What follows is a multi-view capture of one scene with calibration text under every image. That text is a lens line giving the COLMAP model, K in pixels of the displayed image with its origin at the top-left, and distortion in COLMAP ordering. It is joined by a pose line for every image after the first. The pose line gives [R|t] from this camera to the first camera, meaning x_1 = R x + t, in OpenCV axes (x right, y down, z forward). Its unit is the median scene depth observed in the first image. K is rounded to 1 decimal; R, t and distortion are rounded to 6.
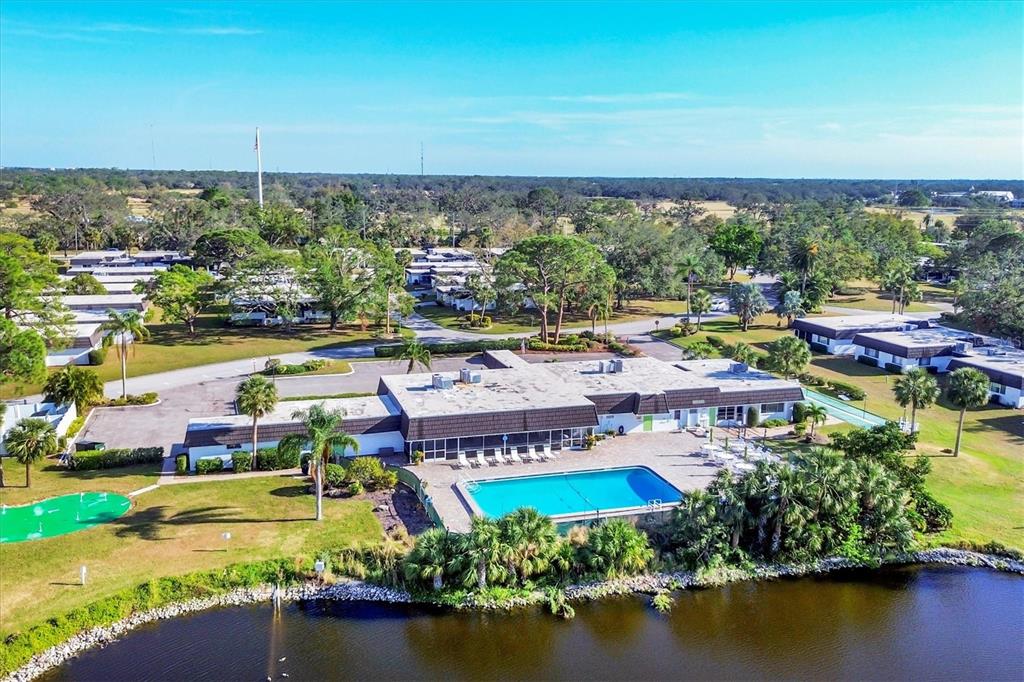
lens RADIAL K [[867.1, 0, 516.7], [0, 867.1, 335.7], [0, 0, 1]] dist [0.046467, -0.054050]
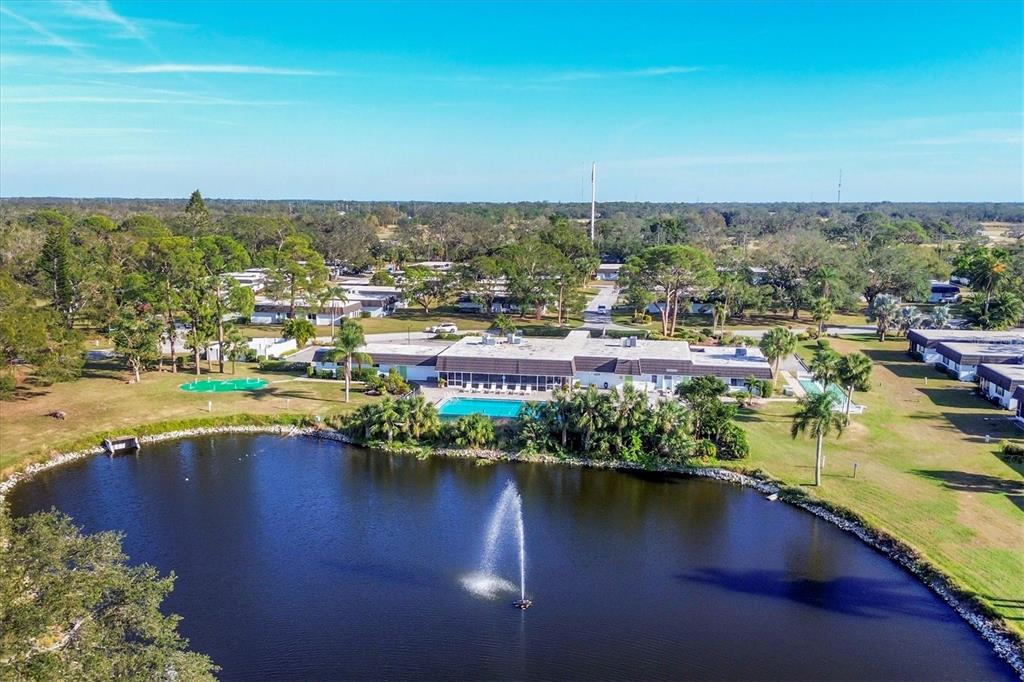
lens RADIAL K [[867.1, 0, 511.8], [0, 867.1, 338.0], [0, 0, 1]] dist [0.046467, -0.054050]
pose [[0.885135, 0.062615, -0.461103, 0.608427], [-0.077207, 0.996933, -0.012828, 0.066117], [0.458886, 0.046955, 0.887254, -0.241336]]
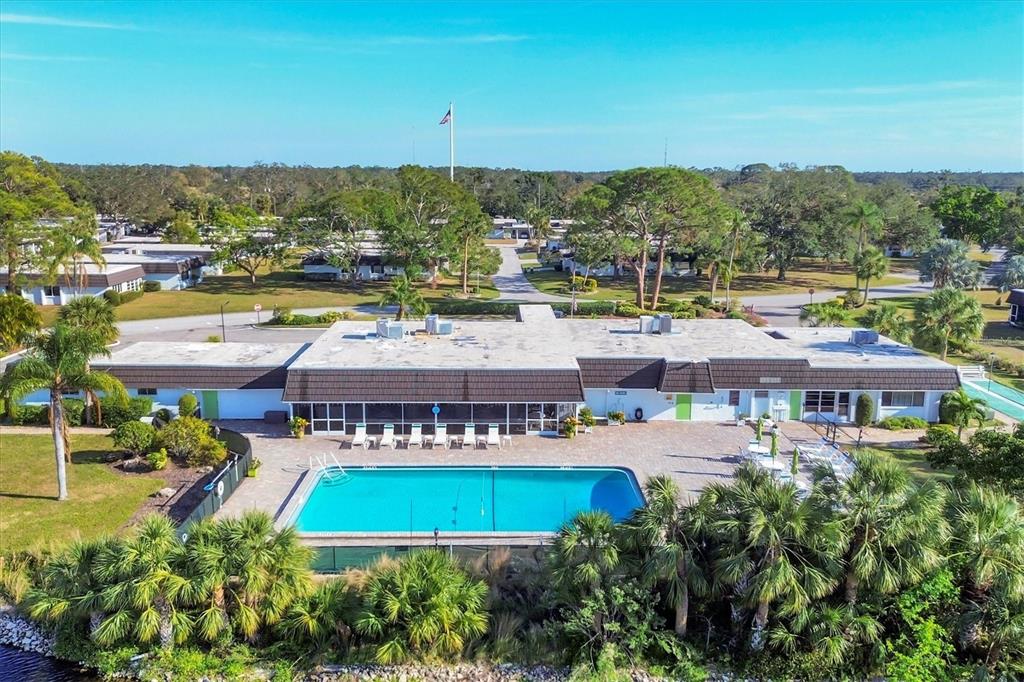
lens RADIAL K [[867.1, 0, 516.3], [0, 867.1, 348.5], [0, 0, 1]] dist [0.046467, -0.054050]
pose [[0.959882, 0.050724, -0.275778, 0.214249], [-0.047036, 0.998693, 0.019975, 0.051232], [0.276431, -0.006202, 0.961014, 0.350555]]
